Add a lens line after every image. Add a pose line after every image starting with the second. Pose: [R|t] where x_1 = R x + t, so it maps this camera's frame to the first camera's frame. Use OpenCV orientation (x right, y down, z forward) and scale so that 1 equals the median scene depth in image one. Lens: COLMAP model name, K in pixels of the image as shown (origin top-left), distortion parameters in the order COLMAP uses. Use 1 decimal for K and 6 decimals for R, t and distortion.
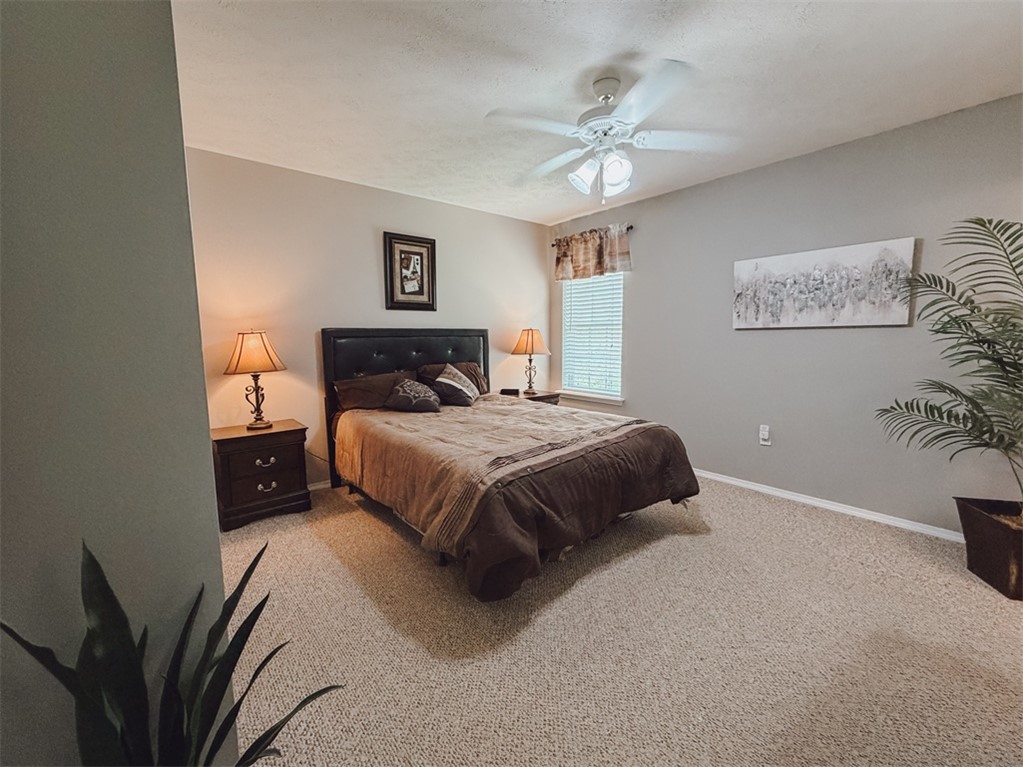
lens RADIAL K [[414.0, 0, 511.5], [0, 414.0, 383.5], [0, 0, 1]] dist [0.000406, 0.000032]
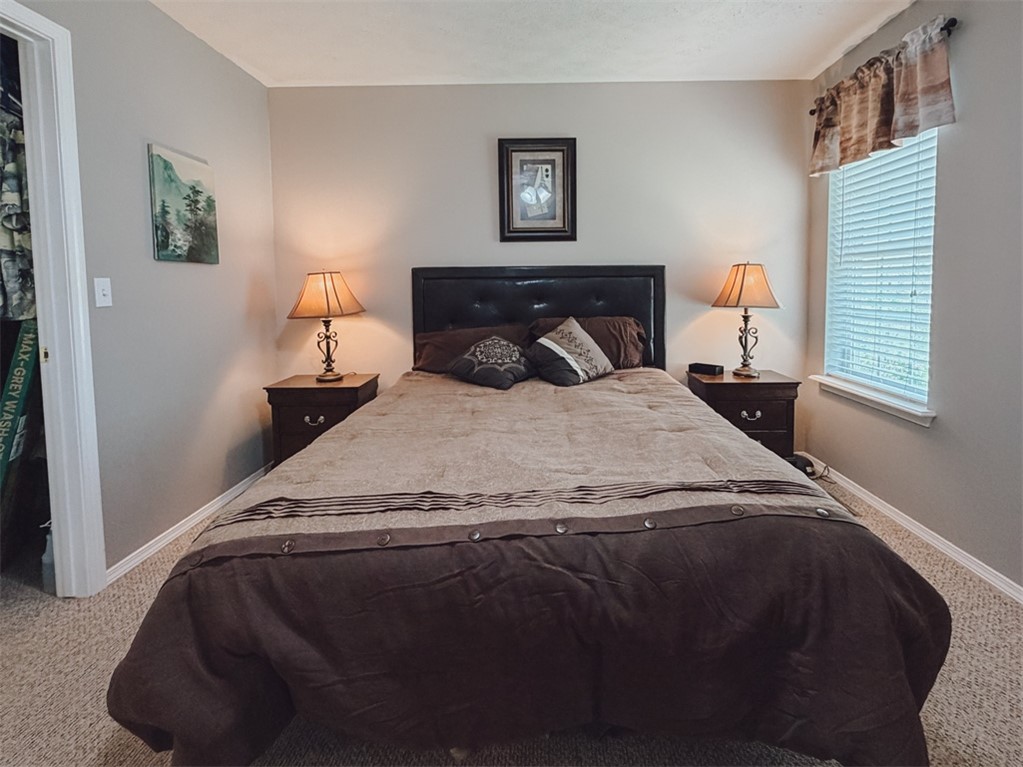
lens RADIAL K [[487.1, 0, 513.8], [0, 487.1, 316.4], [0, 0, 1]] dist [-0.000060, 0.000312]
pose [[0.773411, 0.040309, -0.632622, 0.256687], [-0.068775, 0.997421, -0.020527, -0.025223], [0.630163, 0.059385, 0.774189, 0.313615]]
